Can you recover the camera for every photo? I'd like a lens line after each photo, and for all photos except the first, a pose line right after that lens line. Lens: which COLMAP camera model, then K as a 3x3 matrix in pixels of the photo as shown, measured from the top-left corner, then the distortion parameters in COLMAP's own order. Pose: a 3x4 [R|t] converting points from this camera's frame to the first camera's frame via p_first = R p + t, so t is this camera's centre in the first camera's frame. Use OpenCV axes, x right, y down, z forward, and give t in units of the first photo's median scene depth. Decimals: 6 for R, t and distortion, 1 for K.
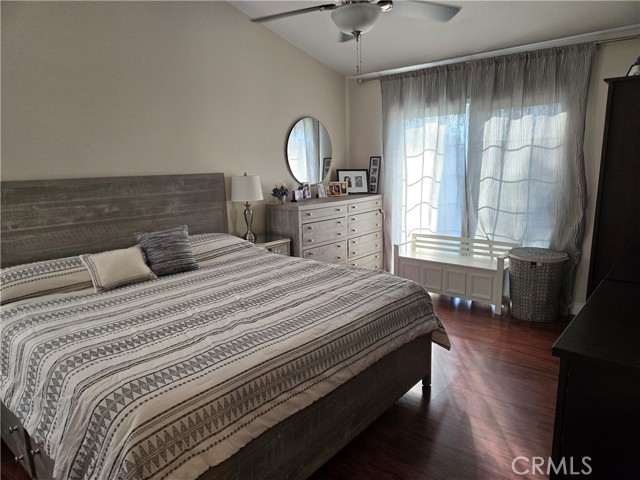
lens RADIAL K [[431.9, 0, 320.9], [0, 431.9, 241.8], [0, 0, 1]] dist [0.052231, -0.020230]
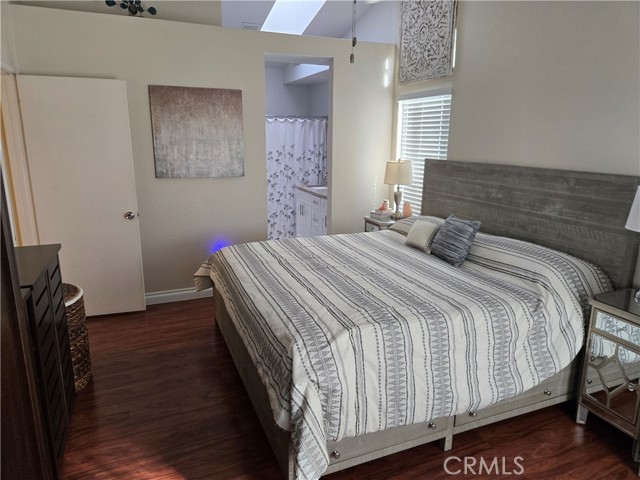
lens RADIAL K [[431.9, 0, 318.9], [0, 431.9, 235.4], [0, 0, 1]] dist [0.052231, -0.020230]
pose [[-0.451492, 0.221765, -0.864277, 0.644716], [-0.165690, 0.930938, 0.325425, -0.253201], [0.876756, 0.290129, -0.383567, 1.047249]]
